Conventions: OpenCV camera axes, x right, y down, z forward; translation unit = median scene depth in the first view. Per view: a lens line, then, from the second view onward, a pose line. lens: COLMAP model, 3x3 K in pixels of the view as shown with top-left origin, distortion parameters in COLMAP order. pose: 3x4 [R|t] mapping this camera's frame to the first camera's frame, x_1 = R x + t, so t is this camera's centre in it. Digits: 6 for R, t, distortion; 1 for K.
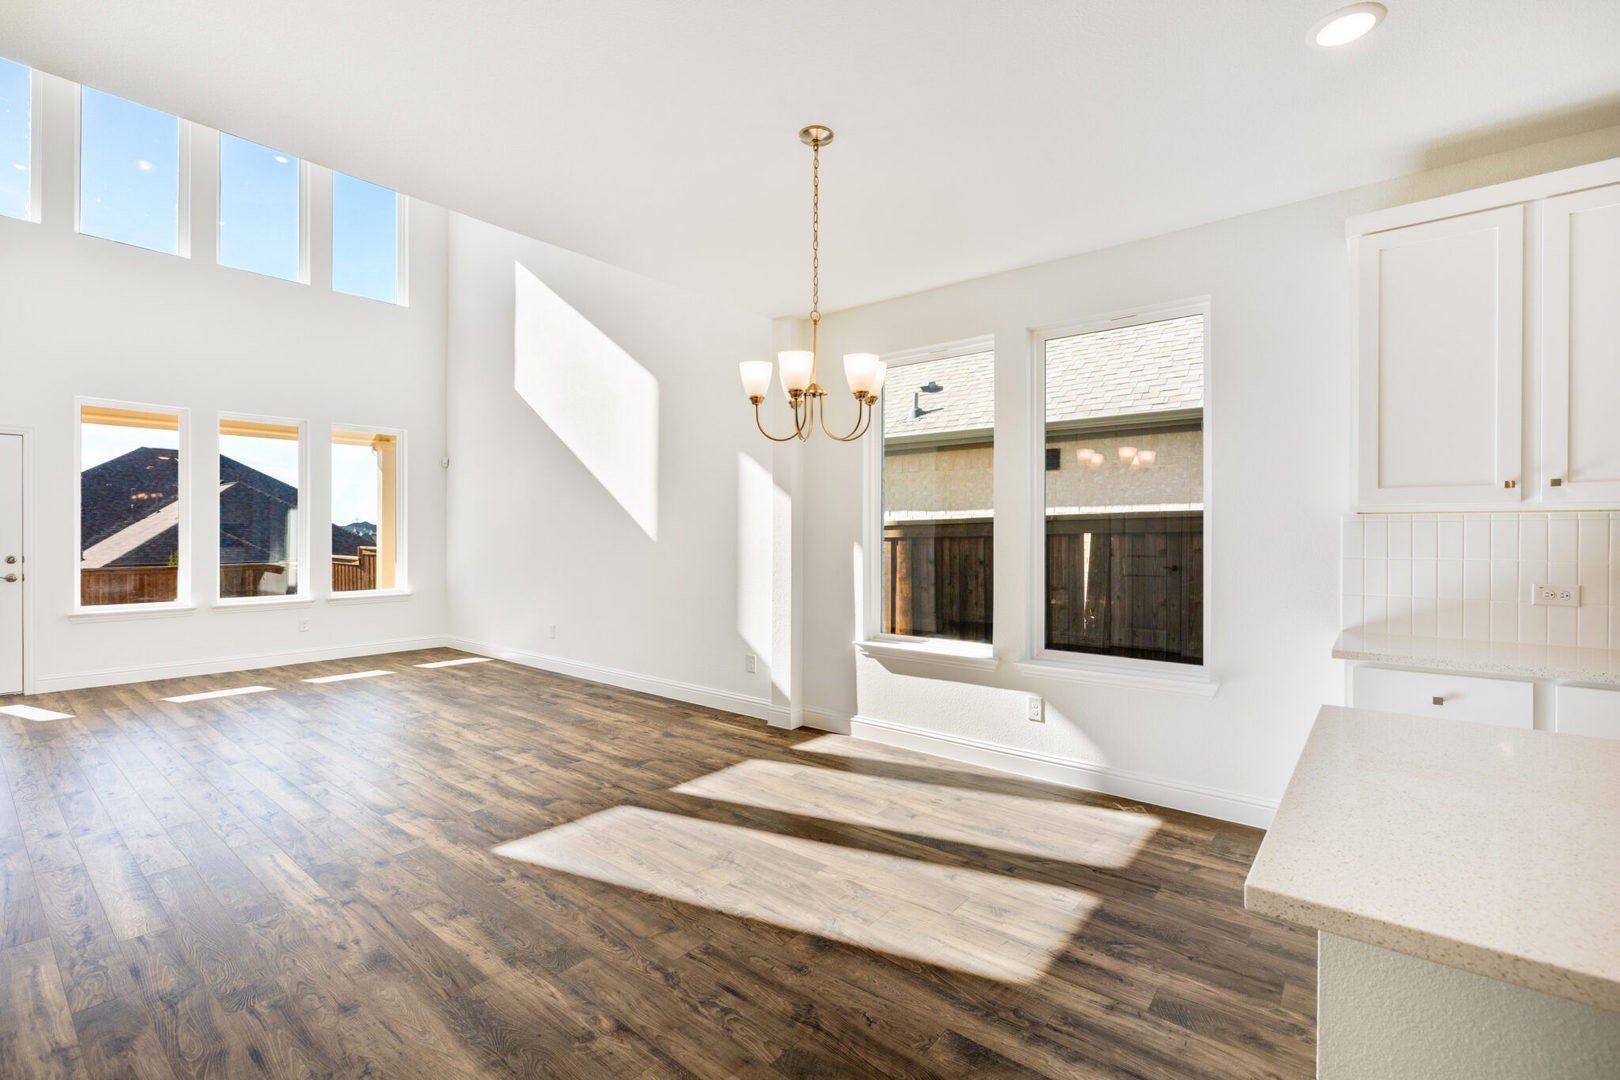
lens RADIAL K [[718.7, 0, 811.8], [0, 718.7, 532.8], [0, 0, 1]] dist [-0.003395, 0.000076]
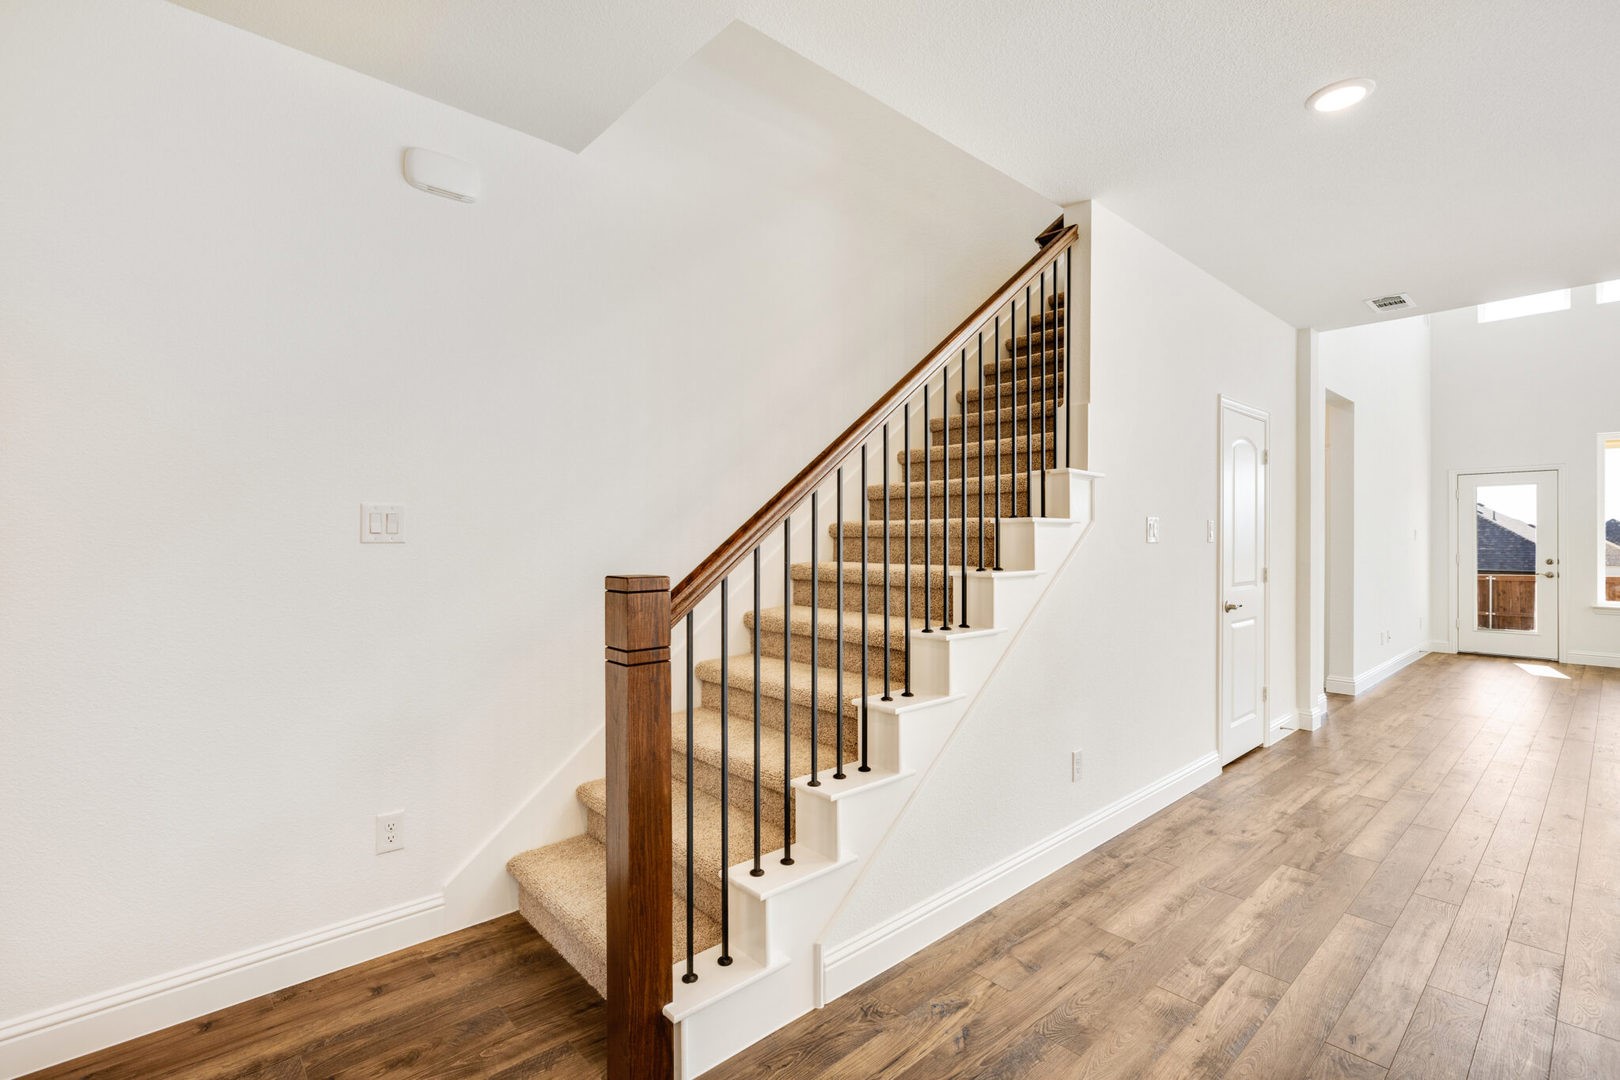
lens RADIAL K [[722.1, 0, 807.6], [0, 722.1, 543.9], [0, 0, 1]] dist [-0.002818, -0.000233]
pose [[-0.160036, 0.000704, -0.987111, 0.657233], [0.002008, 0.999998, 0.000388, -0.000476], [0.987109, -0.001920, -0.160037, -0.259923]]
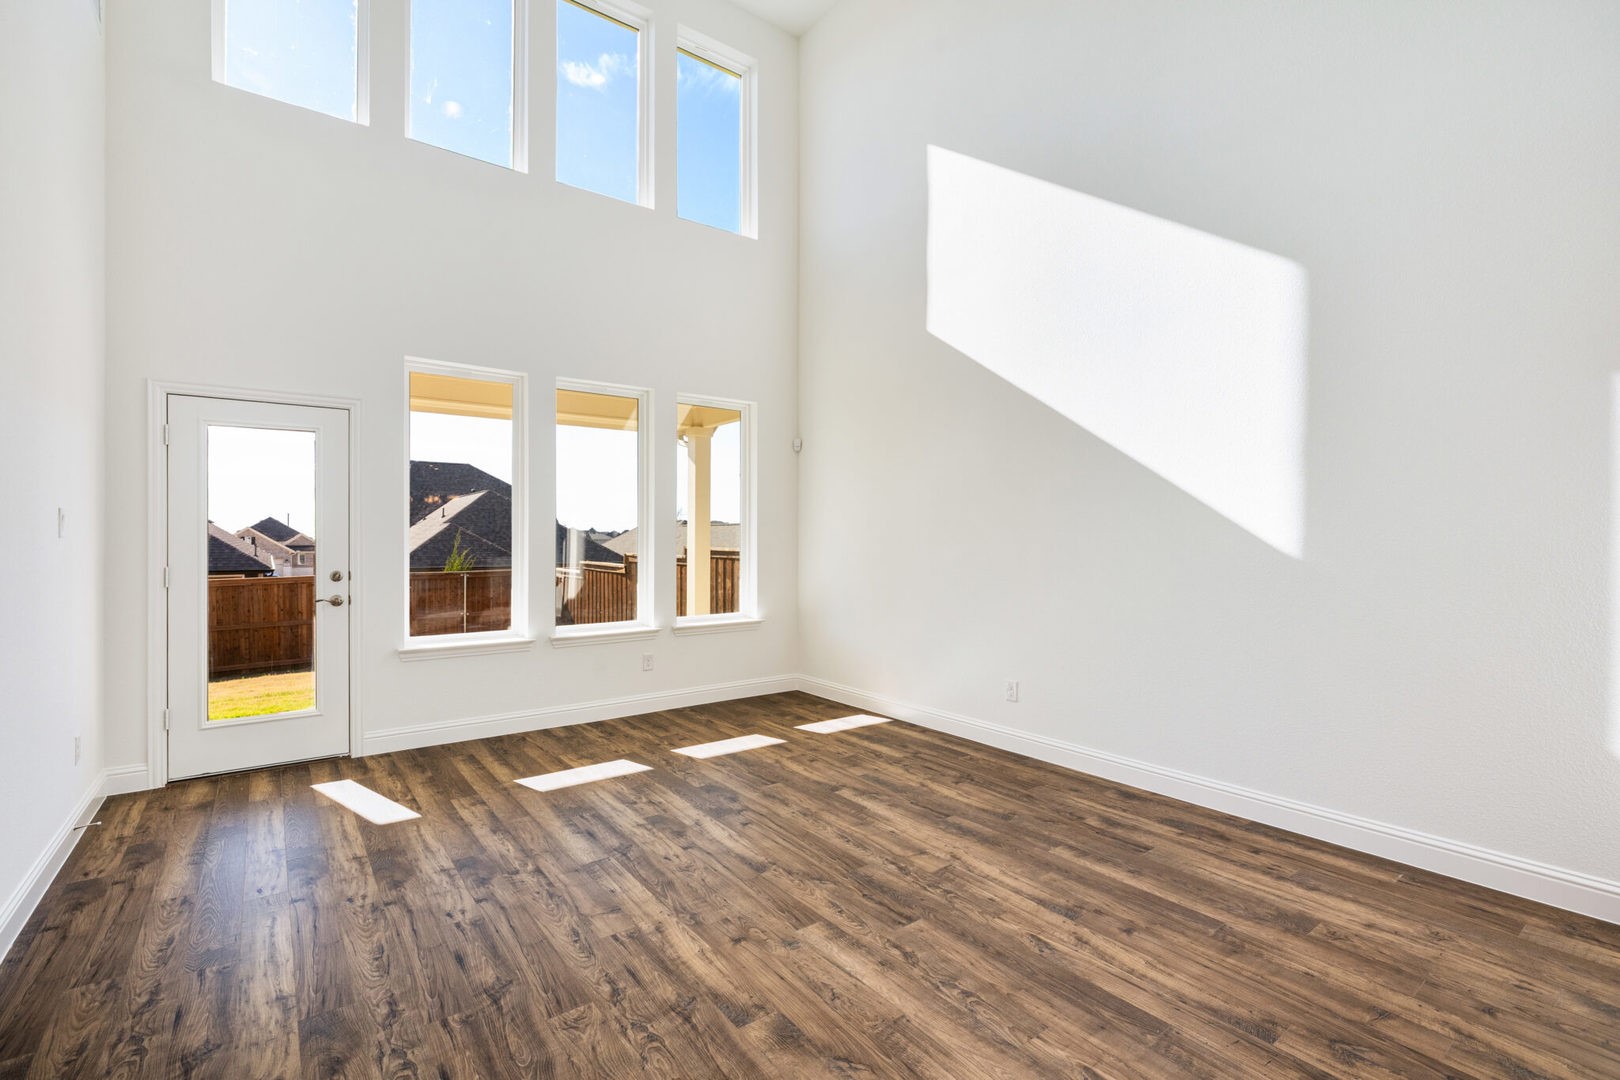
lens RADIAL K [[725.4, 0, 809.1], [0, 725.4, 535.5], [0, 0, 1]] dist [-0.004457, -0.000318]
pose [[0.971508, -0.002772, -0.236990, -0.637140], [0.002302, 0.999995, -0.002261, -0.002932], [0.236995, 0.001652, 0.971510, 0.530054]]
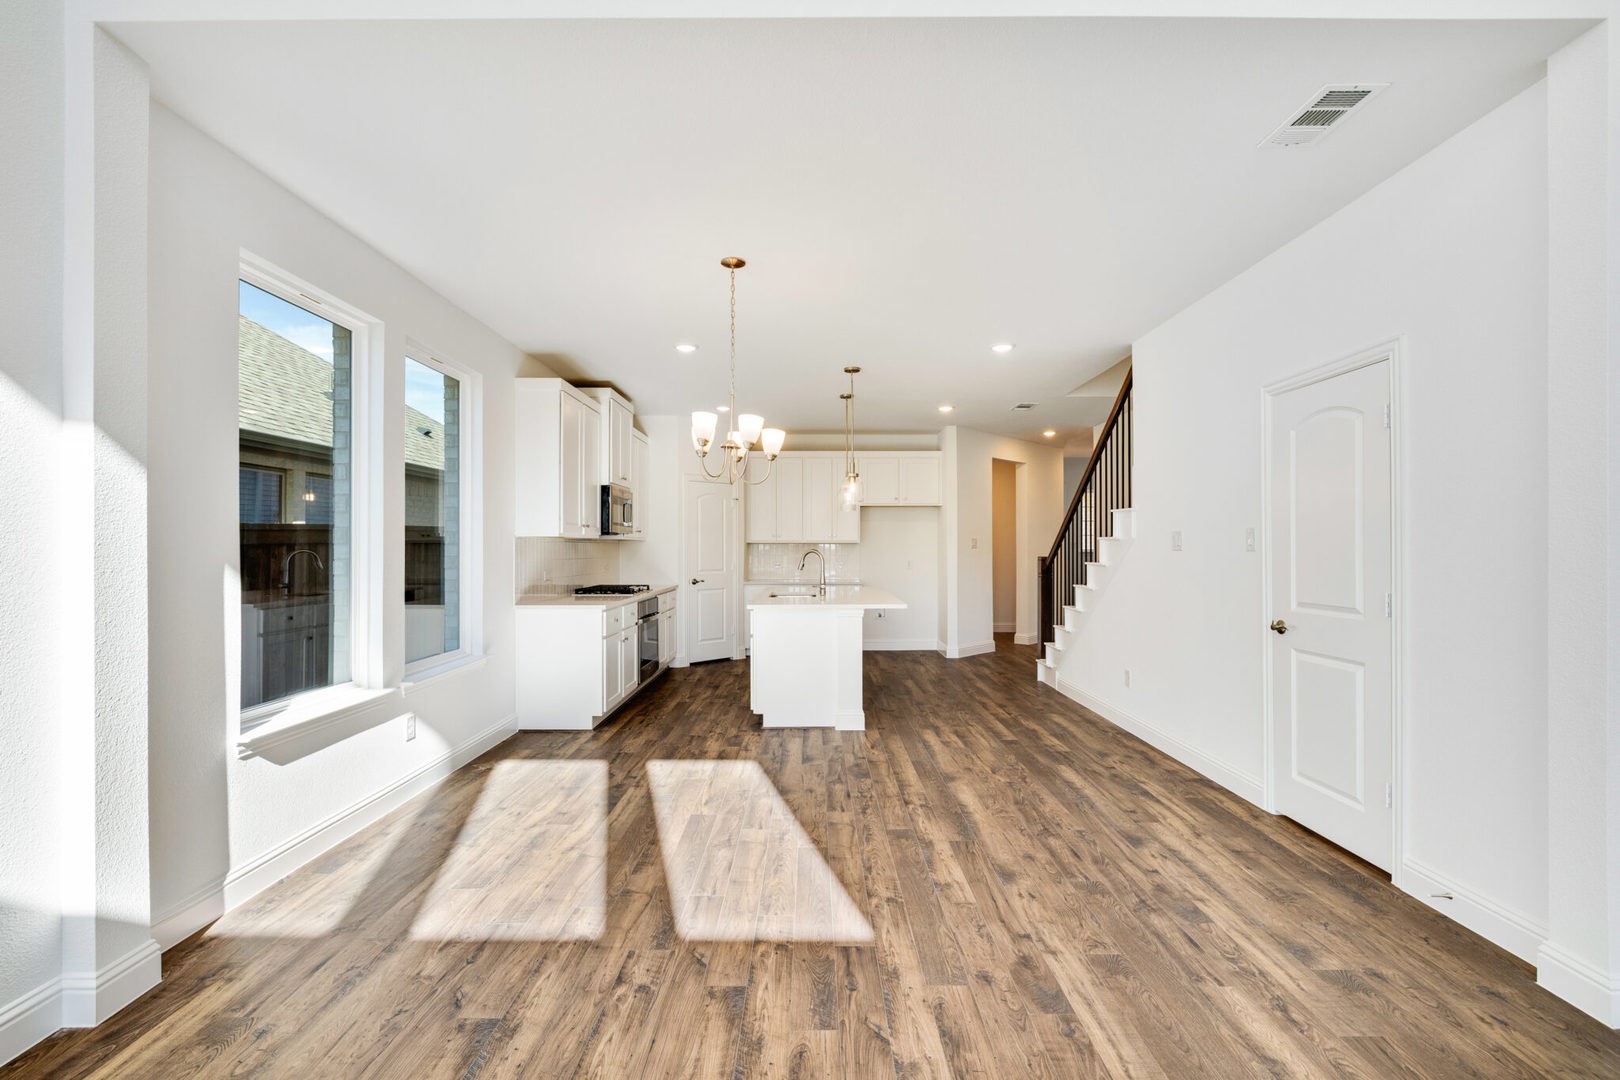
lens RADIAL K [[722.1, 0, 807.6], [0, 722.1, 543.9], [0, 0, 1]] dist [-0.002818, -0.000233]
pose [[-0.630445, 0.000908, 0.776234, -0.747163], [-0.001846, 0.999995, -0.002669, -0.002905], [-0.776232, -0.003115, -0.630440, 1.131185]]
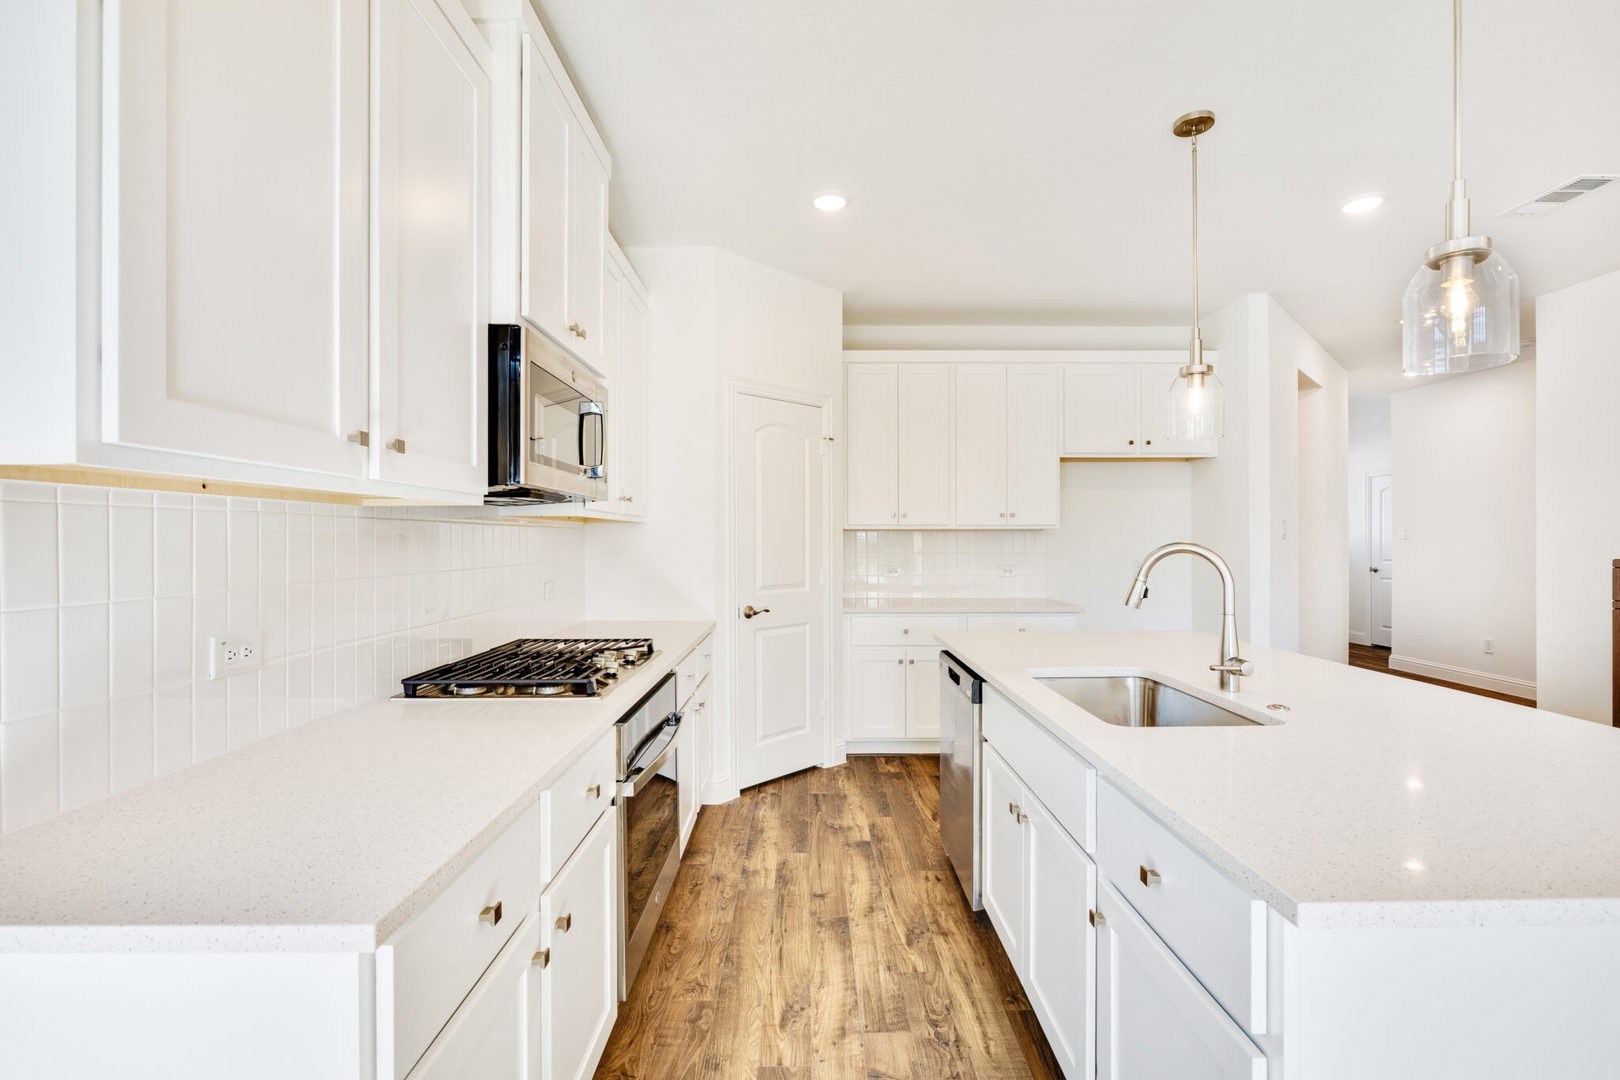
lens RADIAL K [[717.9, 0, 811.1], [0, 717.9, 537.8], [0, 0, 1]] dist [-0.003718, -0.000341]
pose [[-0.638087, -0.000029, 0.769964, 0.232934], [0.000872, 0.999999, 0.000760, 0.000958], [-0.769964, 0.001156, -0.638086, 0.644511]]
